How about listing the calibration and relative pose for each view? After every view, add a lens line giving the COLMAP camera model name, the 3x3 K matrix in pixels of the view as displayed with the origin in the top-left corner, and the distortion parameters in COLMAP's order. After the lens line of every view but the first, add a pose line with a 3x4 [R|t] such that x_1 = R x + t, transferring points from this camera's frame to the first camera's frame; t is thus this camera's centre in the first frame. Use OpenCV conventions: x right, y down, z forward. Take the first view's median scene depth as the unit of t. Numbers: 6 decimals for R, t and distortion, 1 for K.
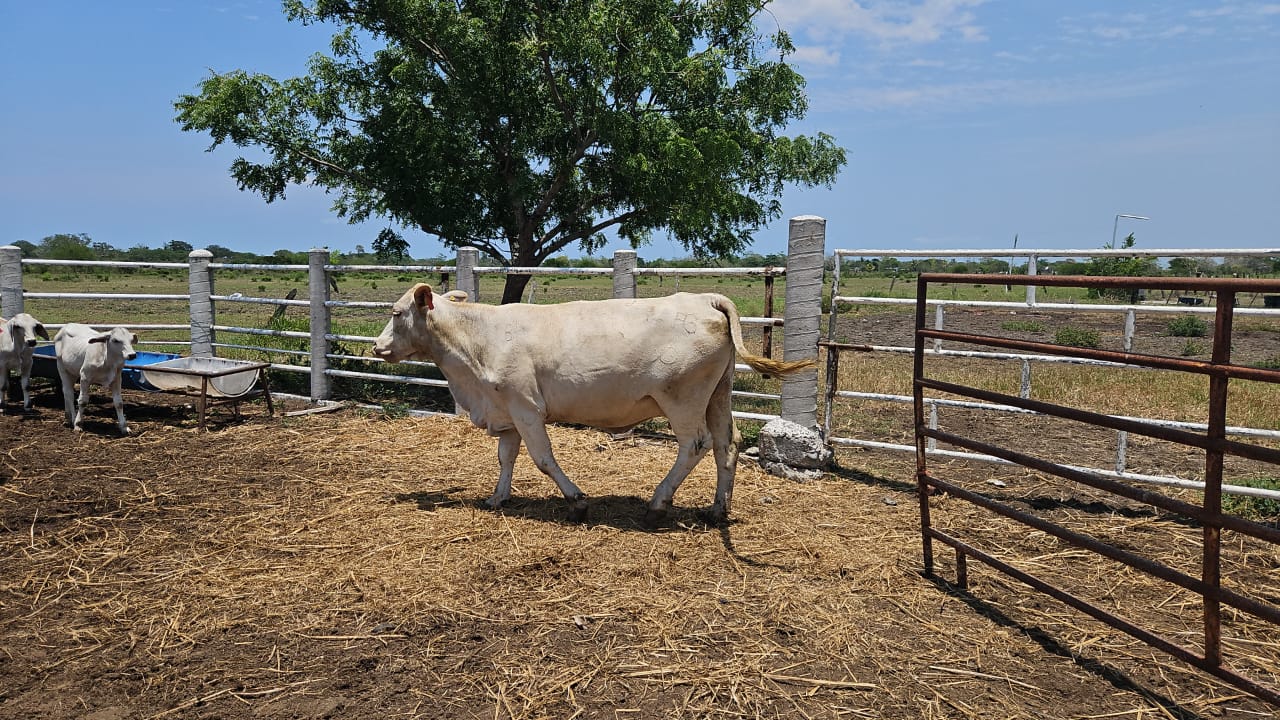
lens RADIAL K [[836.1, 0, 648.2], [0, 836.1, 390.7], [0, 0, 1]] dist [0.051688, -0.046040]
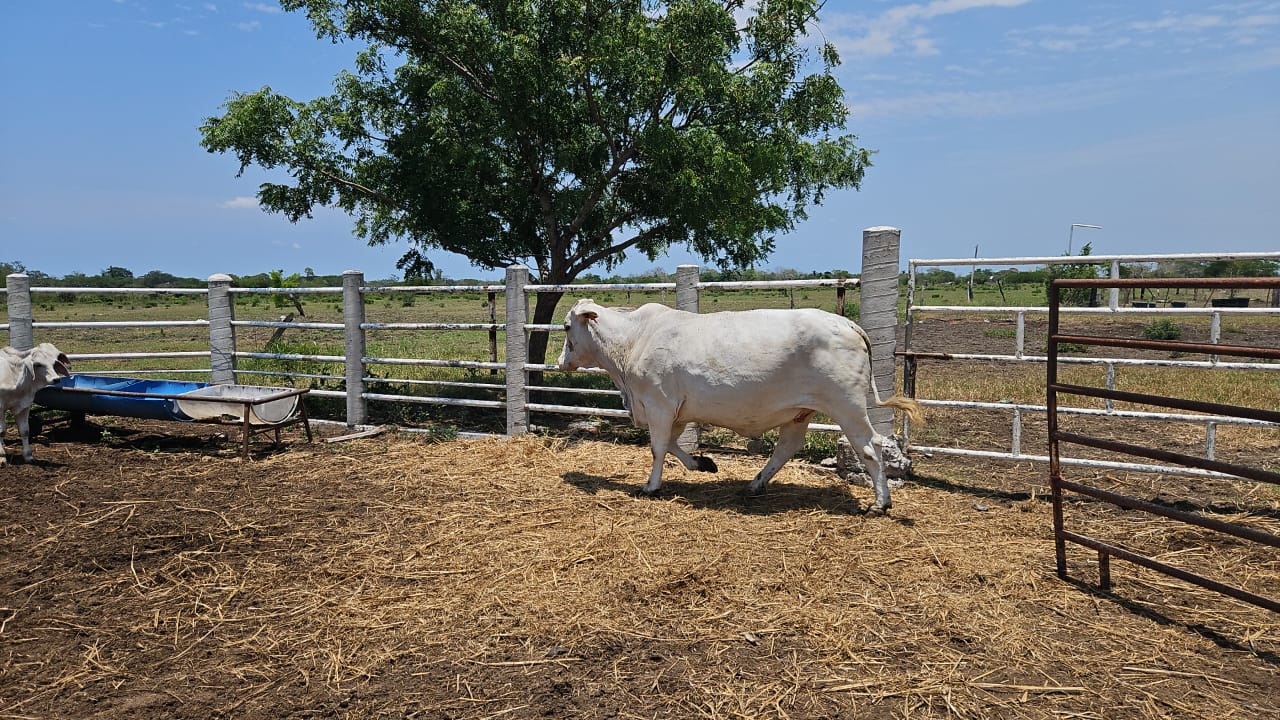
lens RADIAL K [[836.1, 0, 616.6], [0, 836.1, 405.9], [0, 0, 1]] dist [0.051688, -0.046040]
pose [[0.998217, -0.029353, 0.051980, -0.152018], [0.029421, 0.999567, -0.000561, -0.001996], [-0.051941, 0.002089, 0.998648, 0.007389]]
